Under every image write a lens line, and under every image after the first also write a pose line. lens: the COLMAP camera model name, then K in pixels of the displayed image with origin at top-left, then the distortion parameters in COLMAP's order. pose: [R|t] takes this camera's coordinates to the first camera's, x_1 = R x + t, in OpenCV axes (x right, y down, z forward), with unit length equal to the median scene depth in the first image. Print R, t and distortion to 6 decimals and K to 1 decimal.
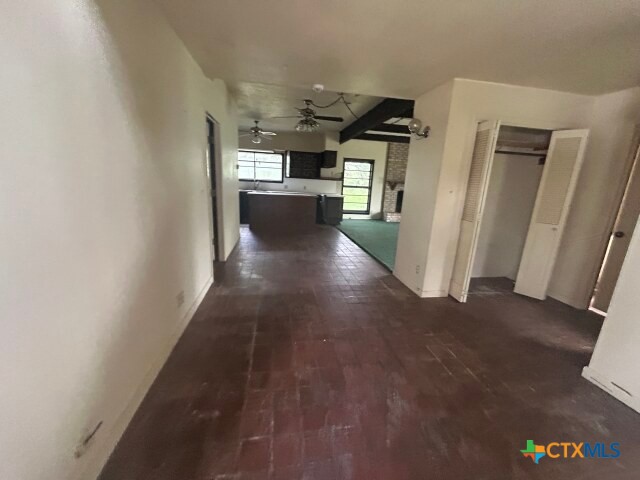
lens RADIAL K [[261.9, 0, 320.0], [0, 261.9, 240.0], [0, 0, 1]] dist [-0.000129, -0.000055]
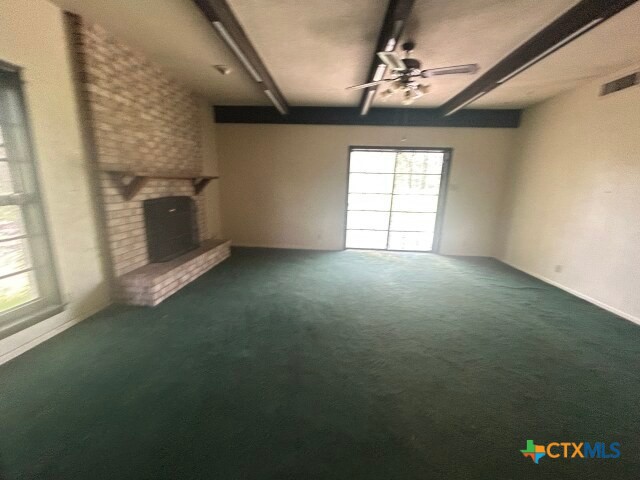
lens RADIAL K [[261.9, 0, 320.0], [0, 261.9, 240.0], [0, 0, 1]] dist [-0.000129, -0.000055]
pose [[0.225421, -0.248456, 0.942048, 0.031912], [0.203865, 0.957559, 0.203764, -0.172186], [-0.952693, 0.146118, 0.266505, 0.752843]]
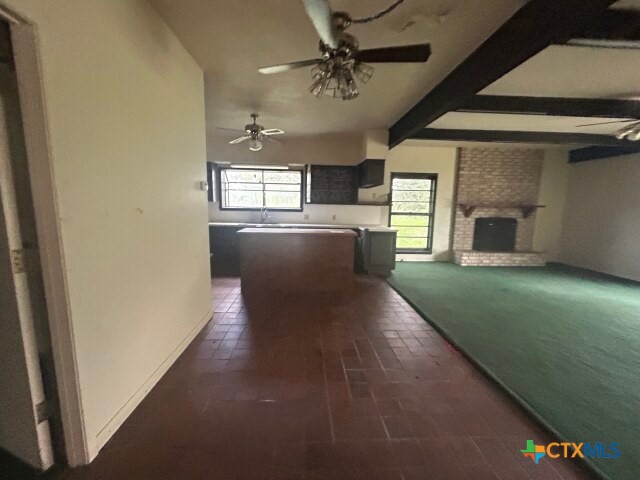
lens RADIAL K [[261.9, 0, 320.0], [0, 261.9, 240.0], [0, 0, 1]] dist [-0.000129, -0.000055]
pose [[0.993588, -0.017305, -0.111728, -0.019212], [0.006562, 0.995378, -0.095813, -0.076664], [0.112869, 0.094466, 0.989109, 0.327879]]
